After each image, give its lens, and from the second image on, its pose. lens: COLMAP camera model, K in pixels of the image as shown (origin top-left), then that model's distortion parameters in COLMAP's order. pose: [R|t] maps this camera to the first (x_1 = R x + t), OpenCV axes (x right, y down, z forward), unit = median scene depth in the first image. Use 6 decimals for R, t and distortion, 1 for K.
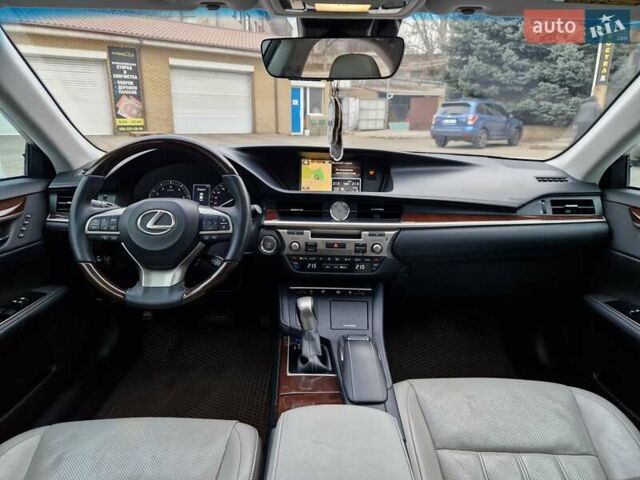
lens RADIAL K [[417.4, 0, 320.0], [0, 417.4, 240.0], [0, 0, 1]] dist [0.060091, -0.048206]
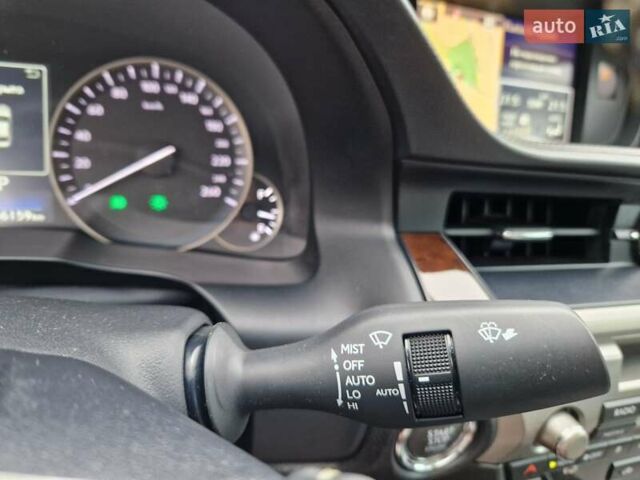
lens RADIAL K [[417.4, 0, 320.0], [0, 417.4, 240.0], [0, 0, 1]] dist [0.060091, -0.048206]
pose [[0.957368, -0.024502, 0.287832, -0.188911], [-0.039816, 0.975694, 0.215491, -0.095964], [-0.286115, -0.217765, 0.933122, 0.724790]]
